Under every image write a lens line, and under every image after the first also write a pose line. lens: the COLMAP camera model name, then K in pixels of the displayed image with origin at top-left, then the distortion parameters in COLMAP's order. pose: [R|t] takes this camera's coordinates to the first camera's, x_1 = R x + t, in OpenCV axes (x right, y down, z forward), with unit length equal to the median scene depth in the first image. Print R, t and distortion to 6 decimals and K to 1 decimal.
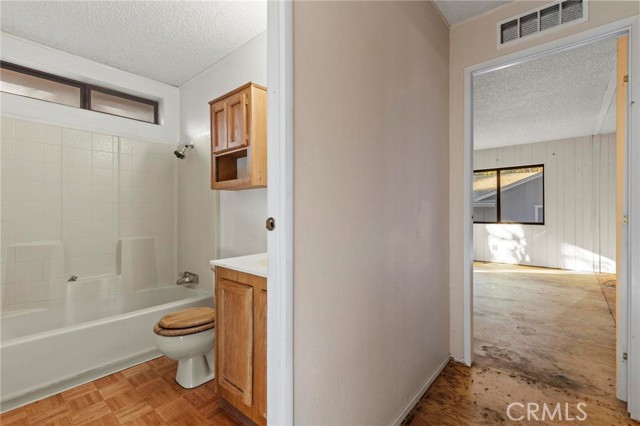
lens RADIAL K [[292.0, 0, 320.2], [0, 292.0, 215.3], [0, 0, 1]] dist [0.003323, 0.000001]
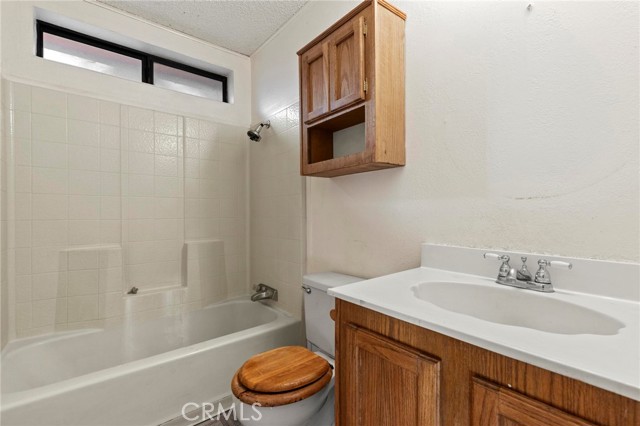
lens RADIAL K [[292.0, 0, 320.2], [0, 292.0, 215.3], [0, 0, 1]] dist [0.003323, 0.000001]
pose [[0.984910, -0.003216, -0.173036, -0.209069], [0.003372, 0.999994, 0.000604, 0.009106], [0.173033, -0.001178, 0.984915, 0.315350]]
